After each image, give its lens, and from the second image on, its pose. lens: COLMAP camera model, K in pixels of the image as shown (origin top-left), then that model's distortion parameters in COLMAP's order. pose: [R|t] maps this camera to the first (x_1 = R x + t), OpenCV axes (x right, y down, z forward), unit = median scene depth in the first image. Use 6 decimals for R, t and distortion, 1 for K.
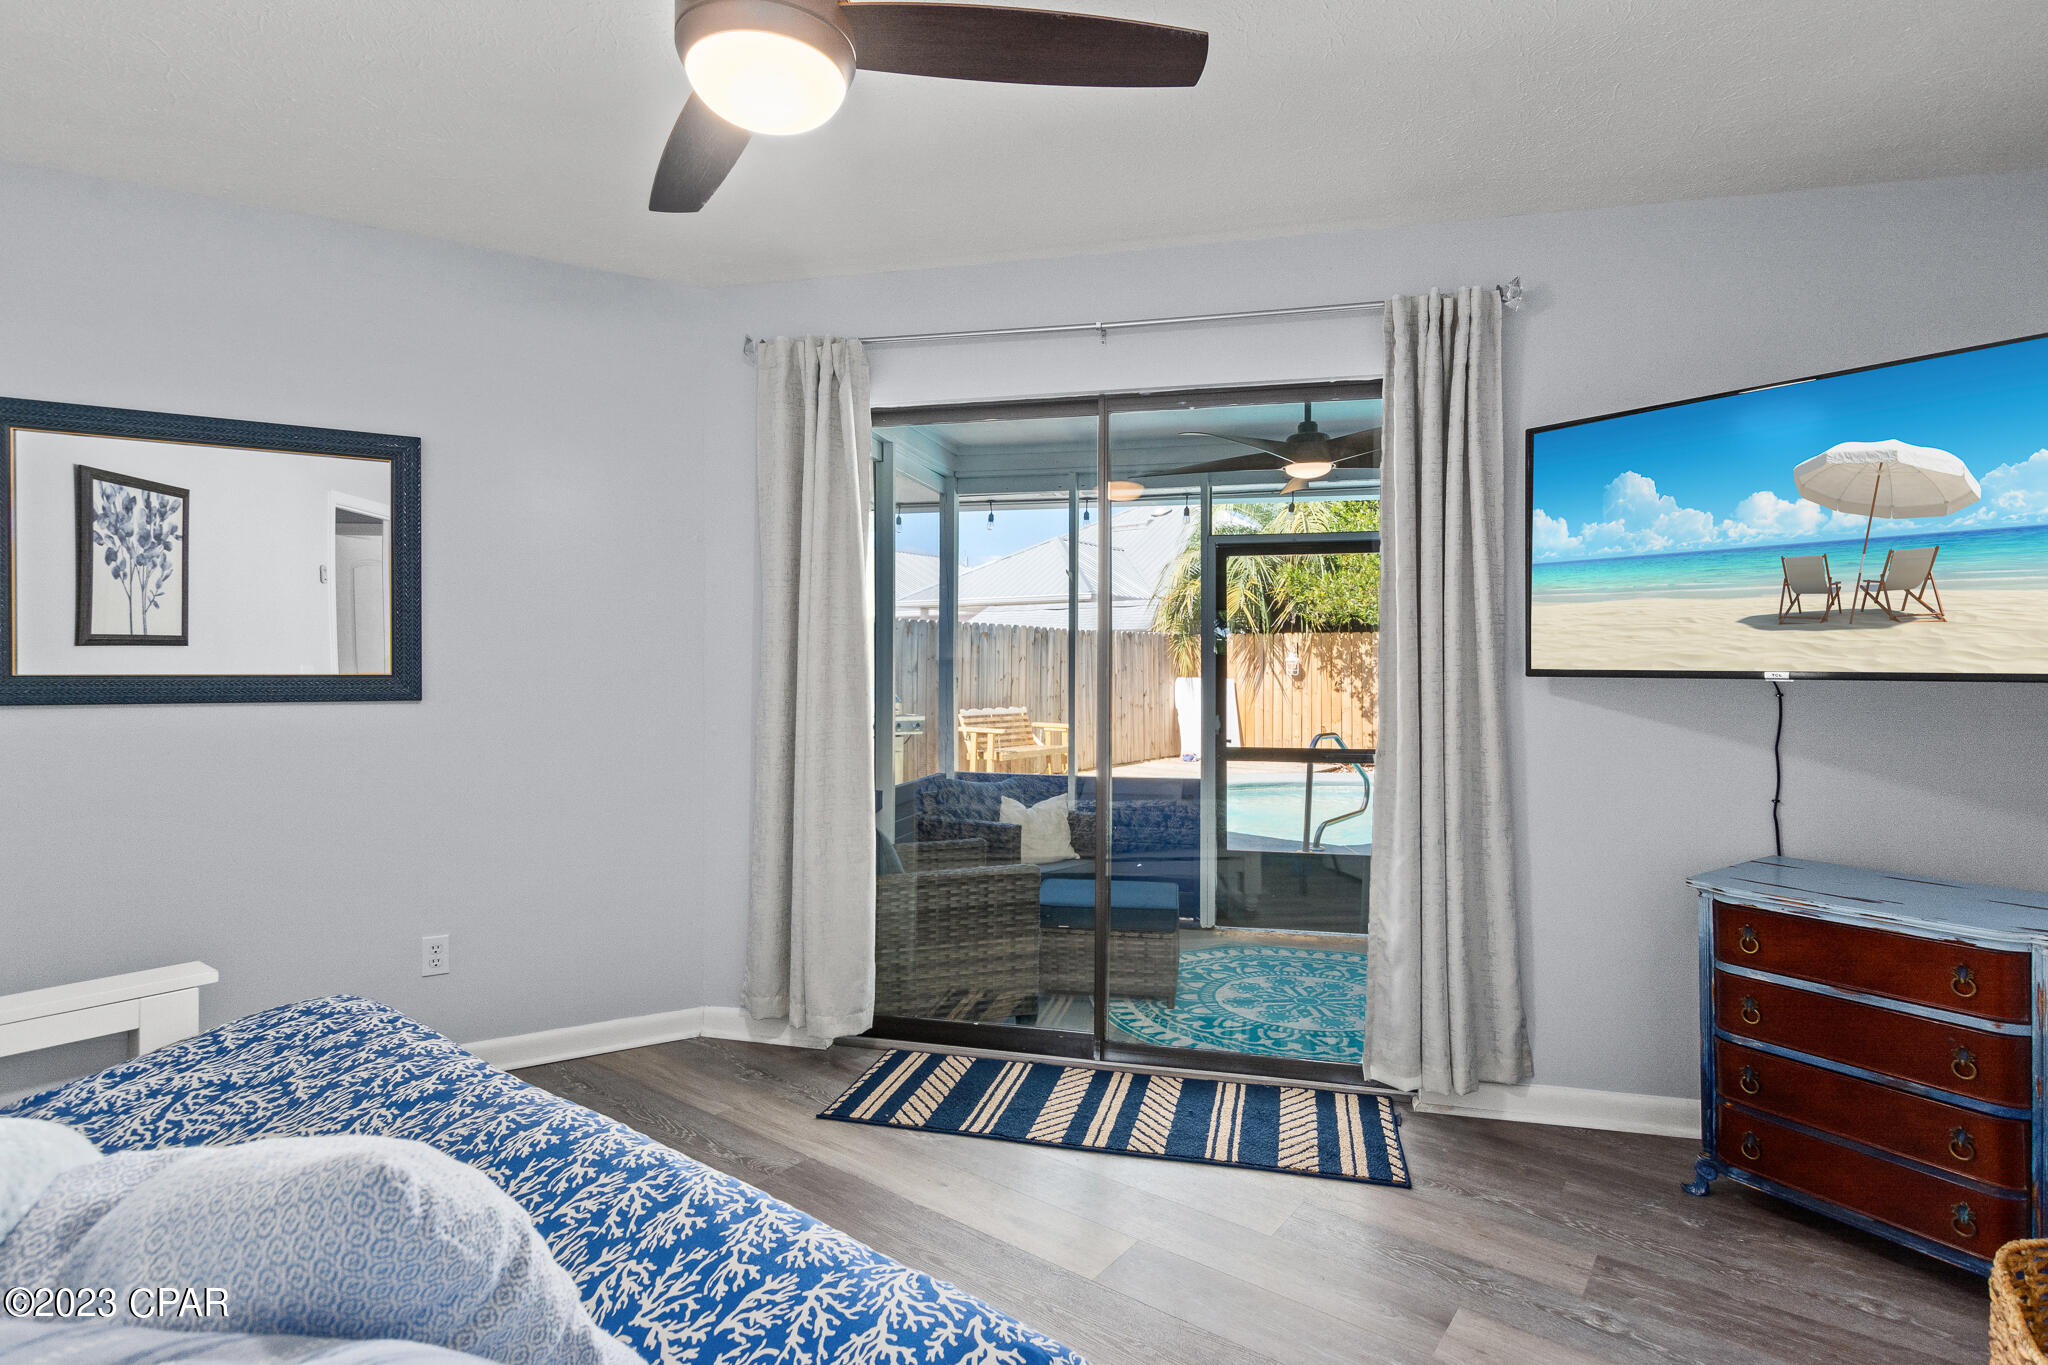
lens RADIAL K [[1032.1, 0, 1021.4], [0, 1032.1, 676.5], [0, 0, 1]] dist [0.005862, -0.001636]
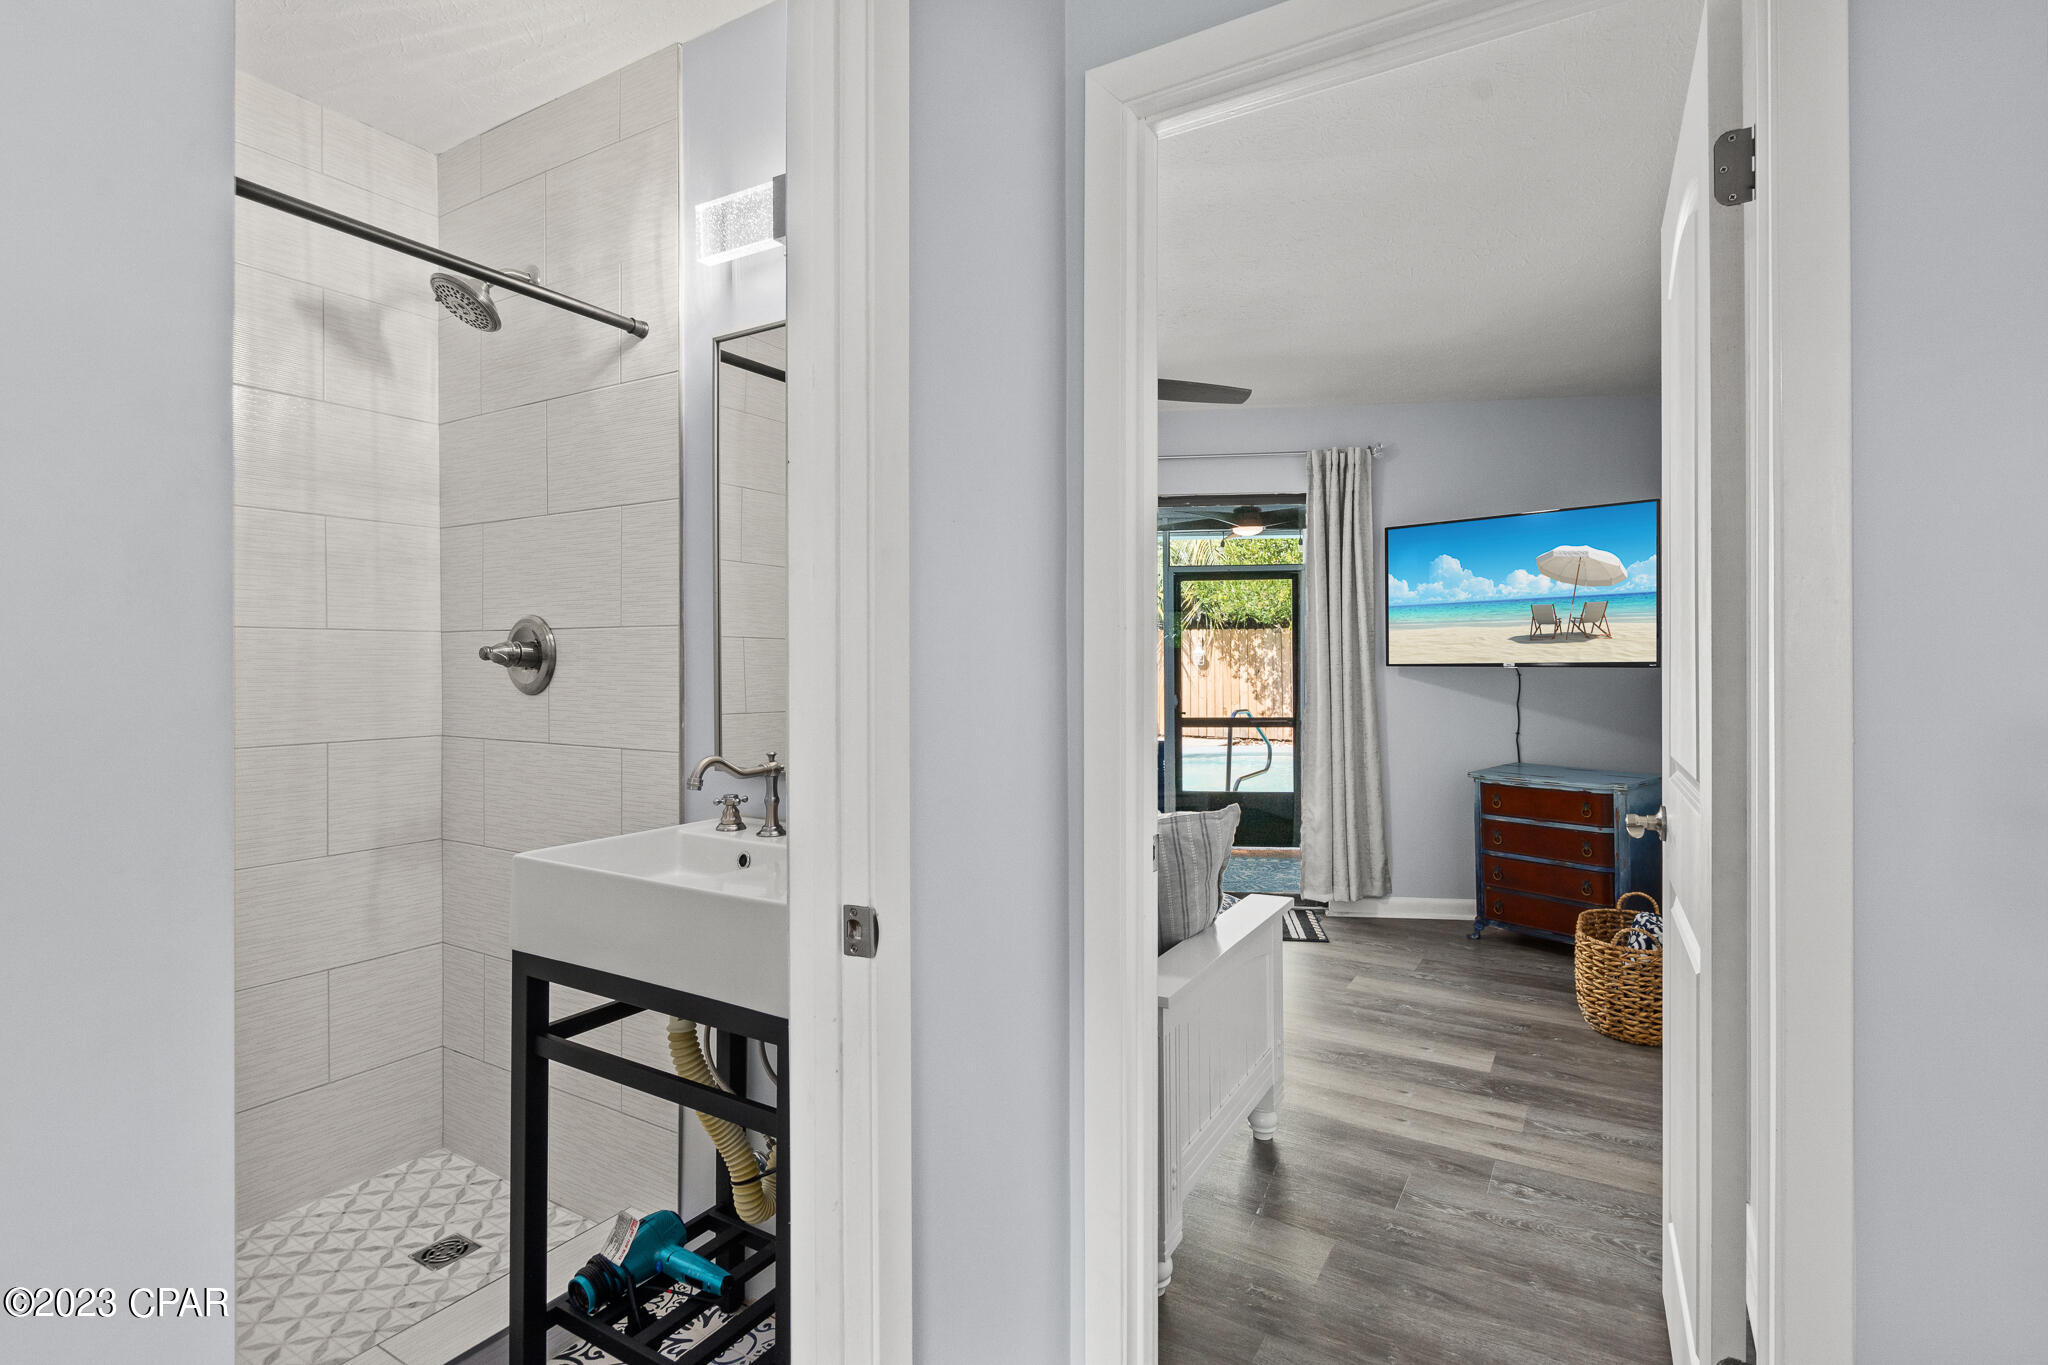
lens RADIAL K [[996.6, 0, 1006.3], [0, 996.6, 670.4], [0, 0, 1]] dist [-0.001523, -0.000208]
pose [[0.995858, -0.008495, 0.090526, -0.315283], [0.008166, 0.999959, 0.003996, -0.005914], [-0.090556, -0.003240, 0.995886, -0.641284]]
